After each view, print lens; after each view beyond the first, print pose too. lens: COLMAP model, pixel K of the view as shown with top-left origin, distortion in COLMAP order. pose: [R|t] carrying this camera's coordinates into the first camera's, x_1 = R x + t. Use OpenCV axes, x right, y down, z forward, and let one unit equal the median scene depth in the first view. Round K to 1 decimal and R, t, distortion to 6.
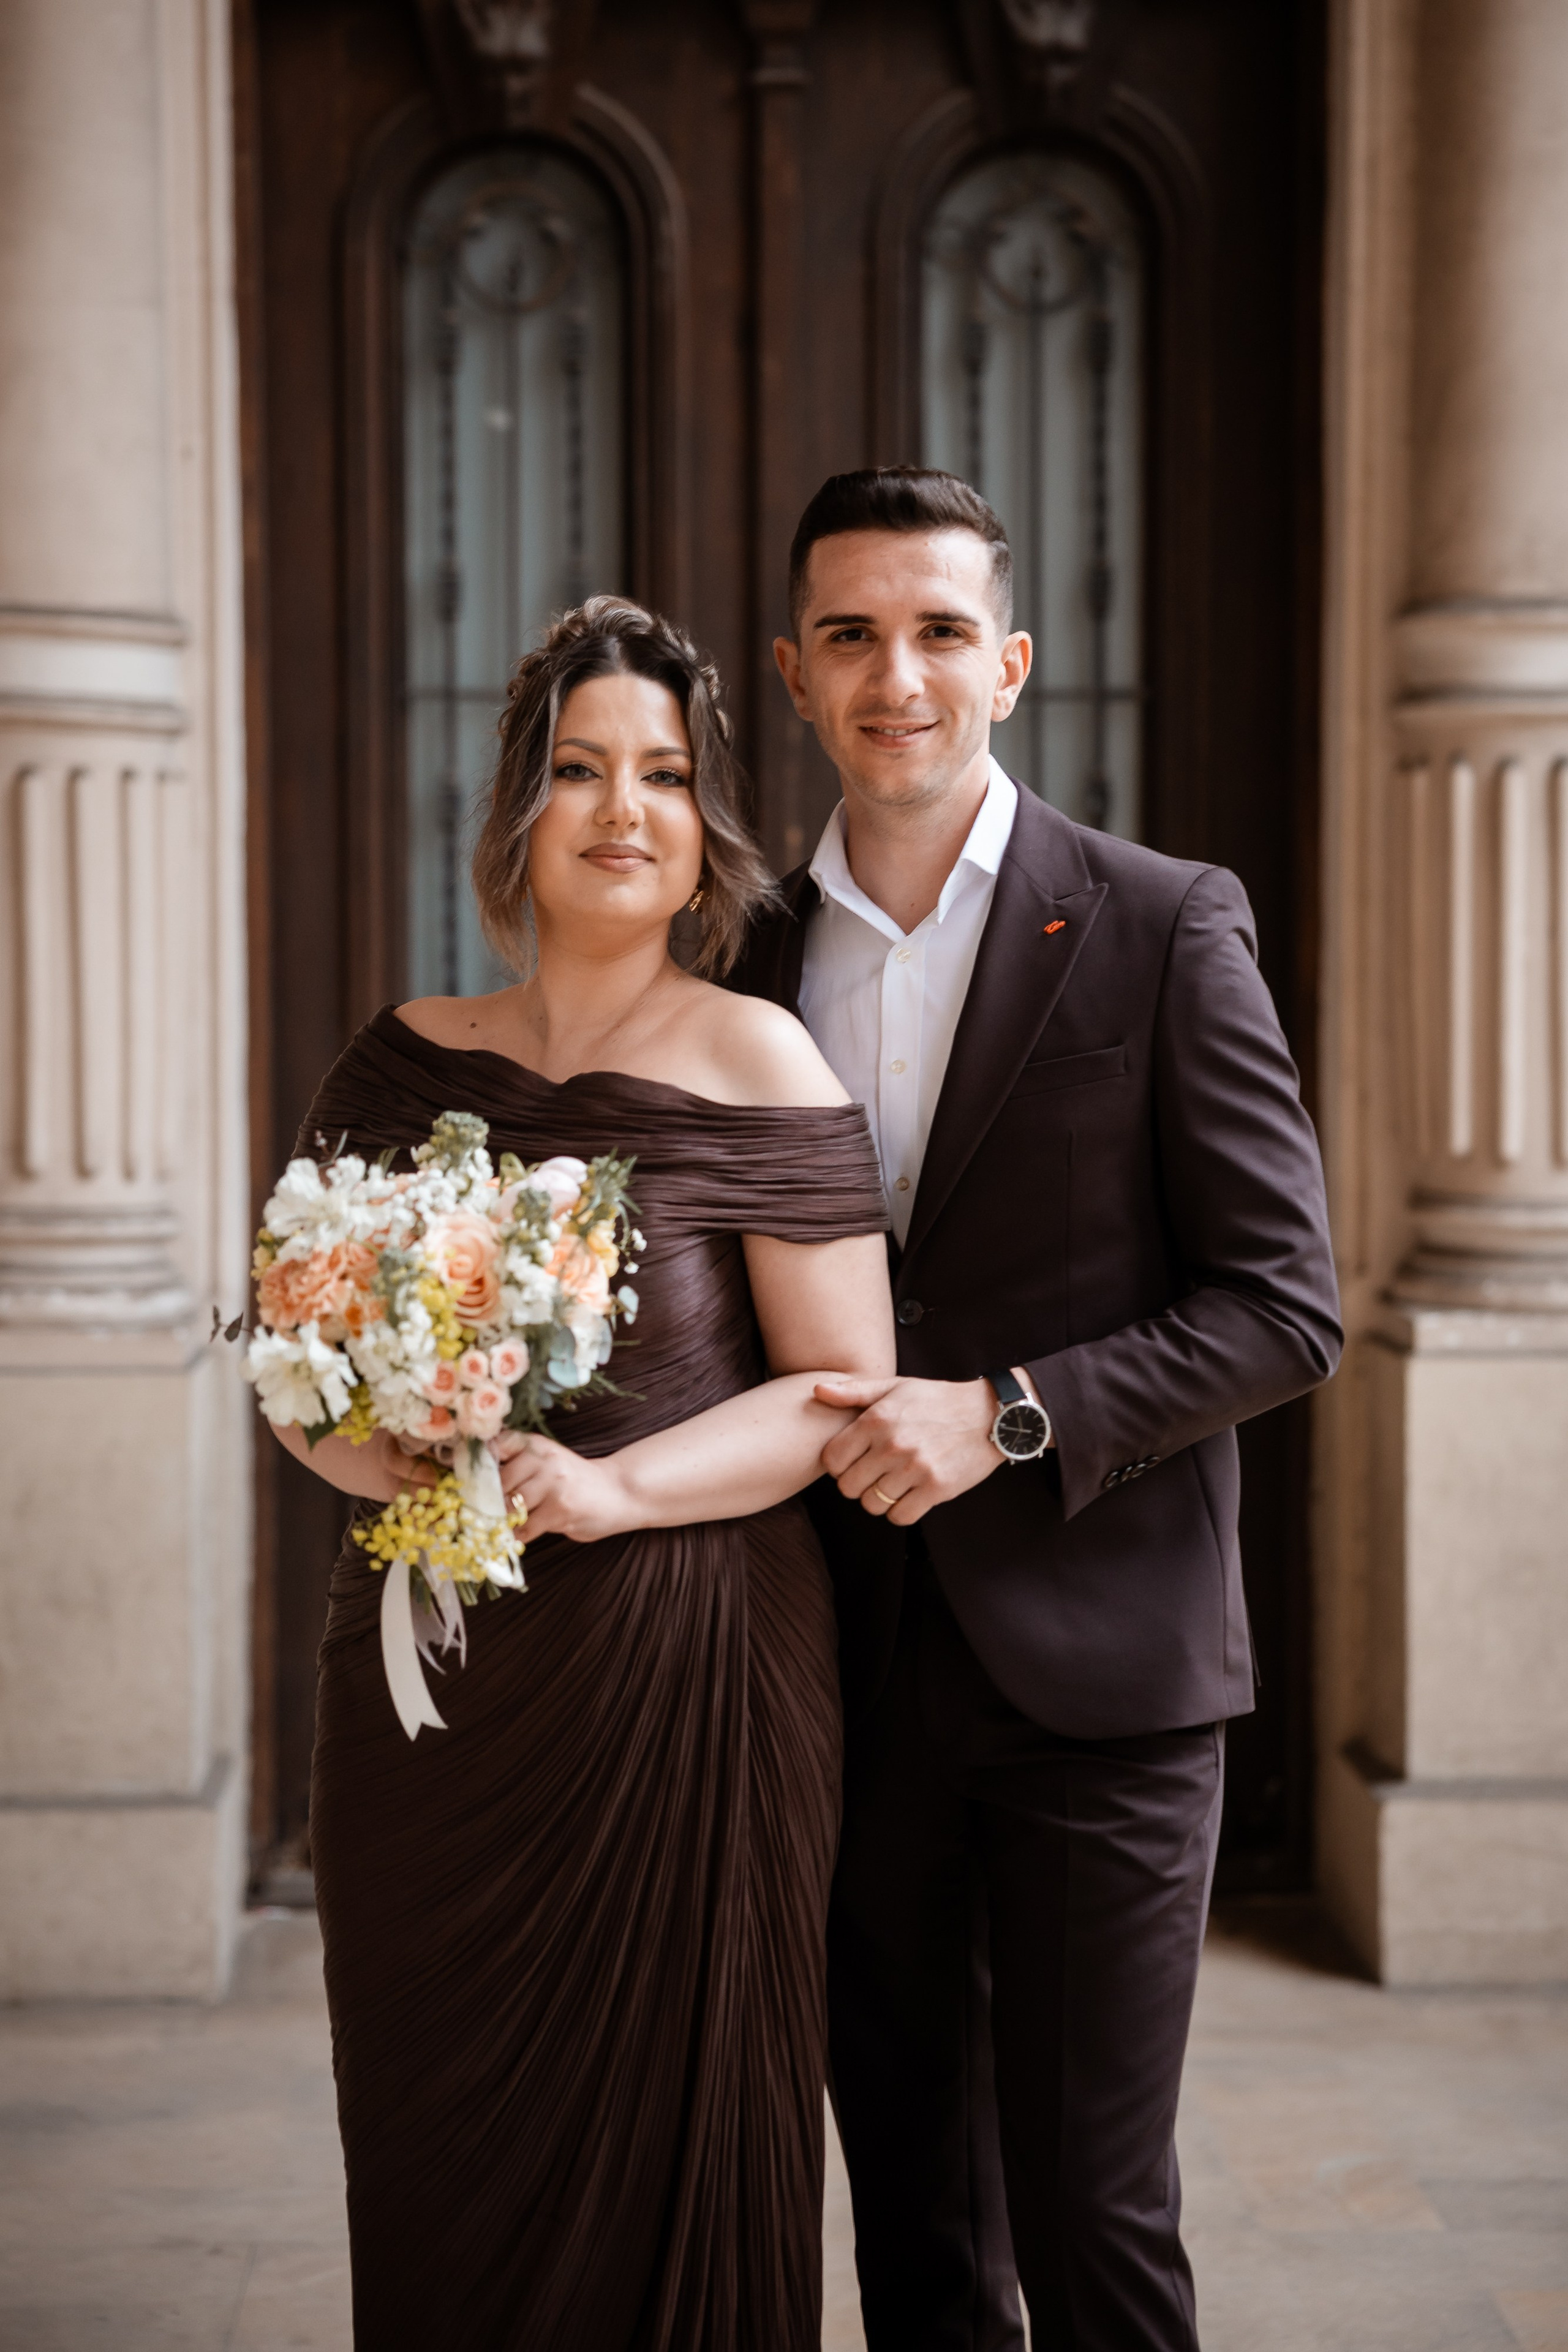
lens RADIAL K [[4409.3, 0, 779.6], [0, 4409.3, 1065.9], [0, 0, 1]] dist [0.186589, 0.000000]
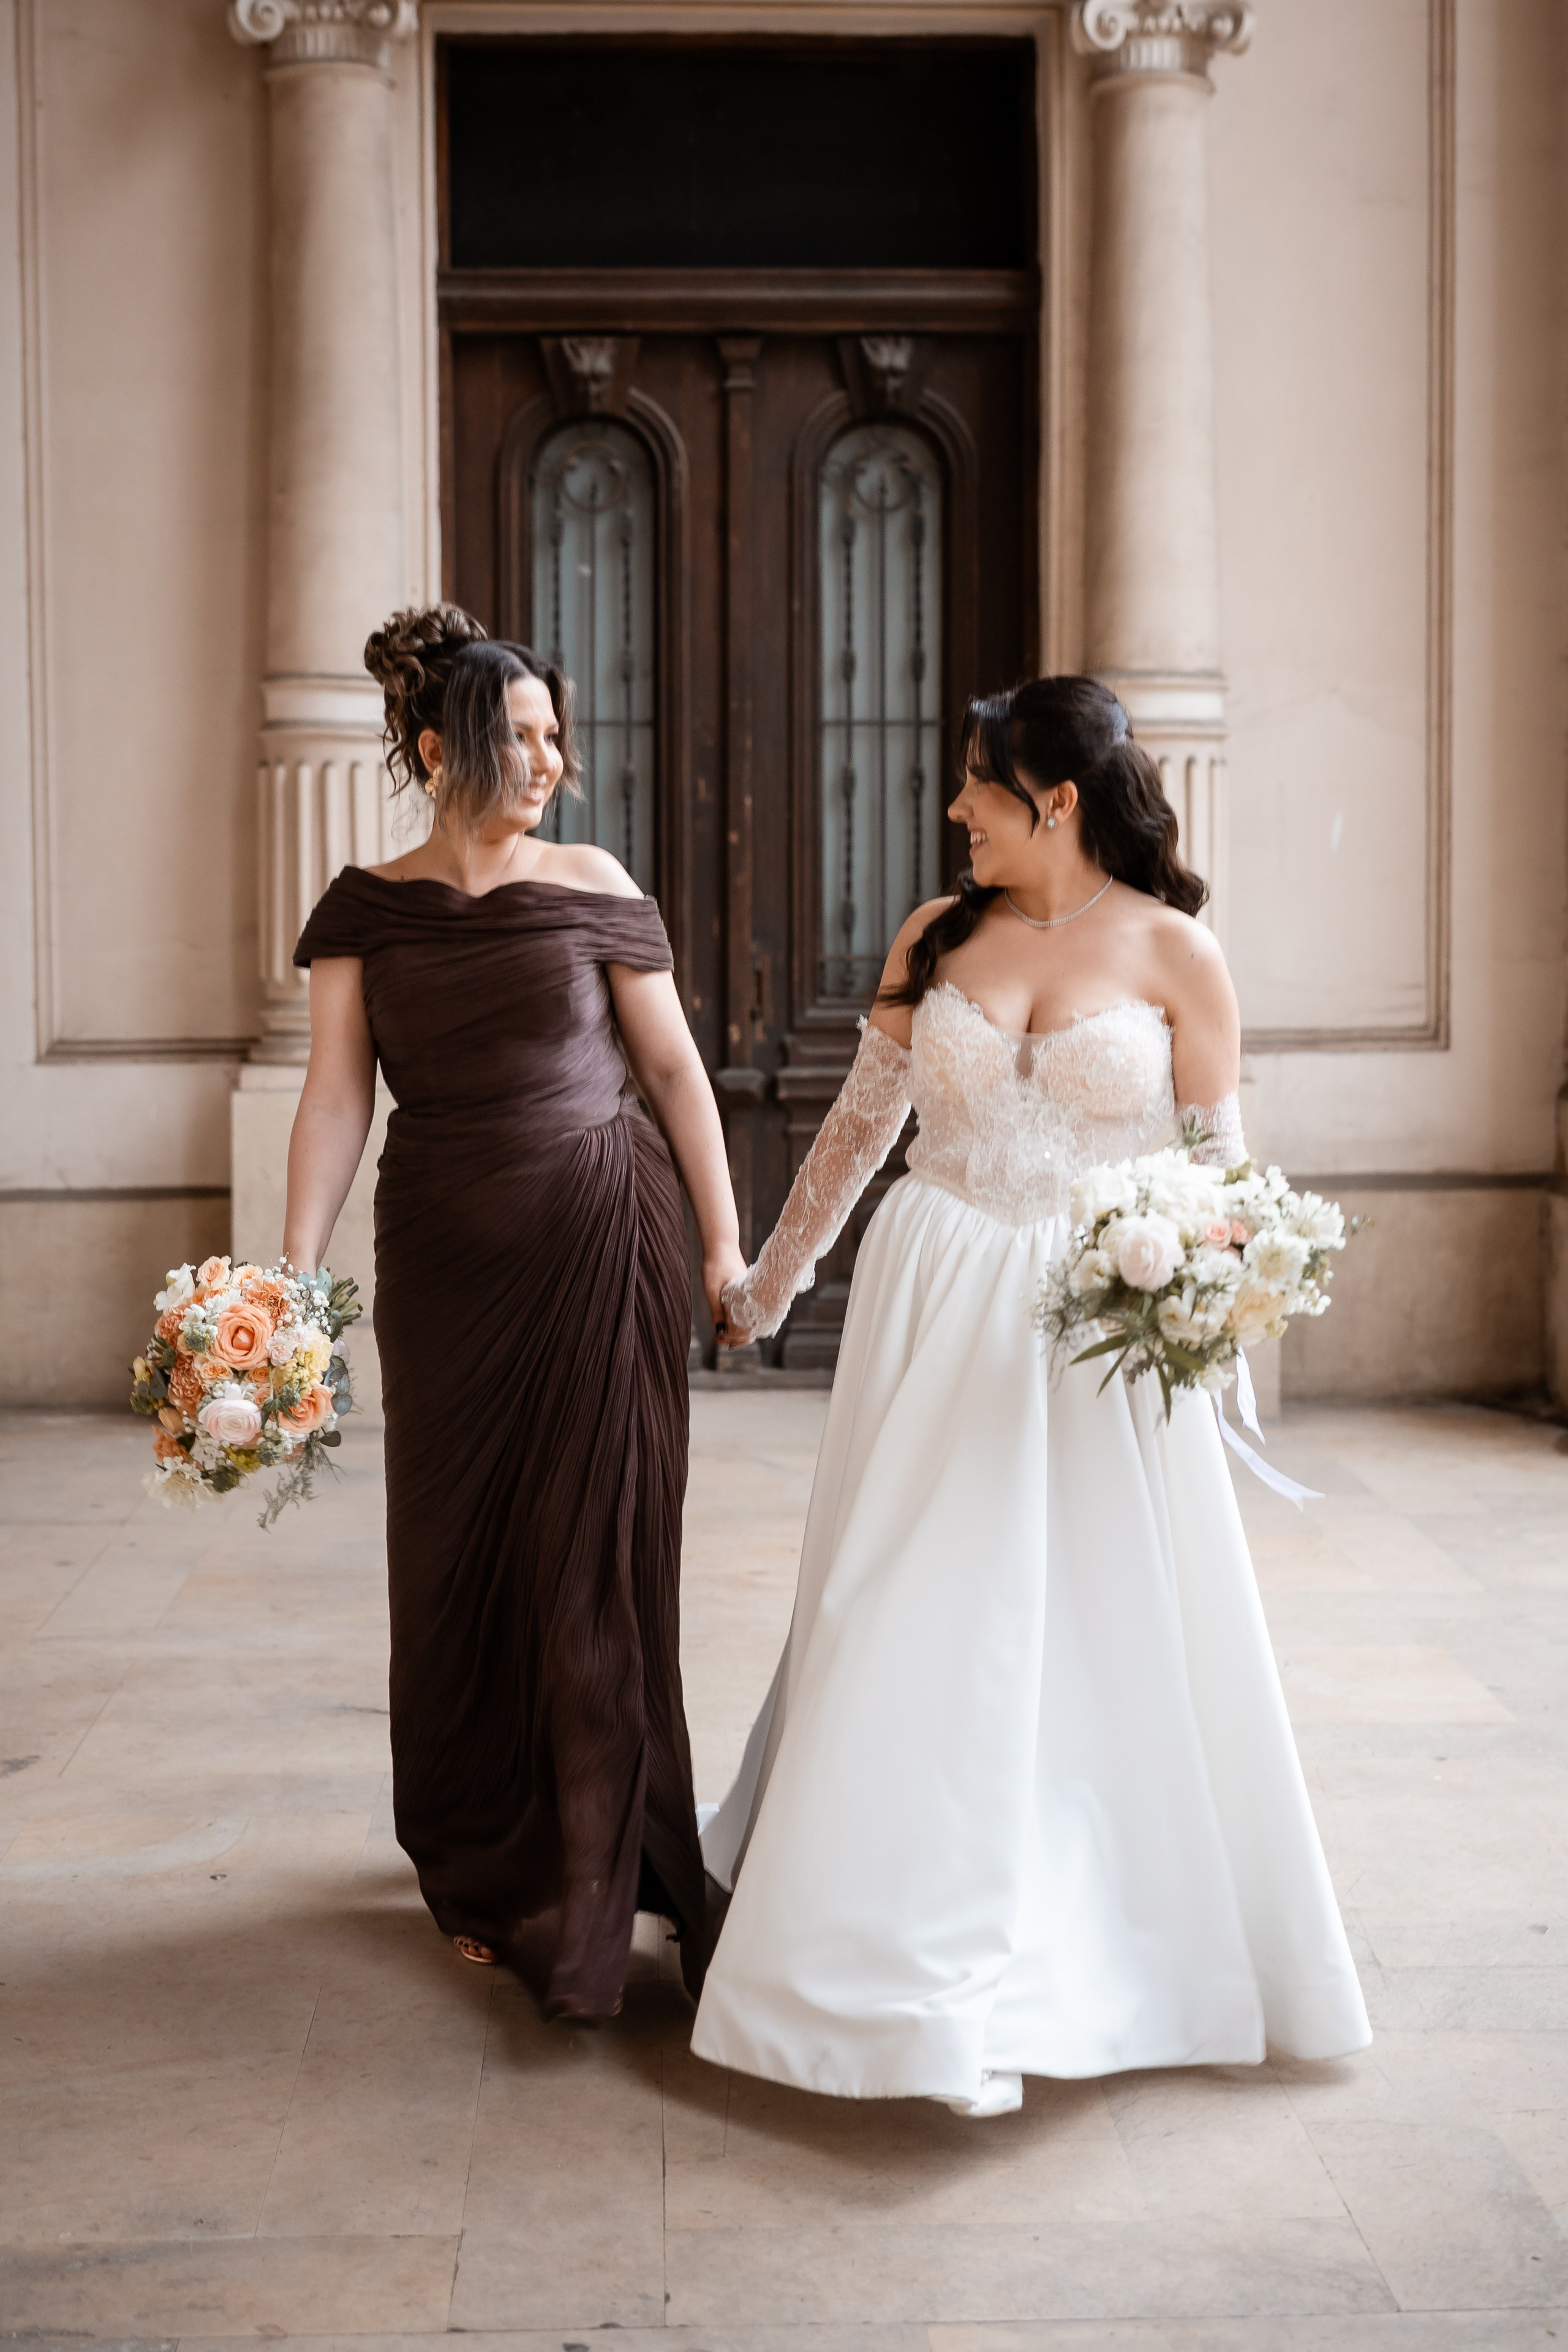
lens RADIAL K [[3093.6, 0, 816.4], [0, 3093.6, 1037.2], [0, 0, 1]] dist [-0.003637, 0.000000]
pose [[0.999936, 0.000424, 0.011279, 0.017181], [-0.000566, 0.999920, 0.012613, 0.028773], [-0.011273, -0.012619, 0.999857, -0.267634]]
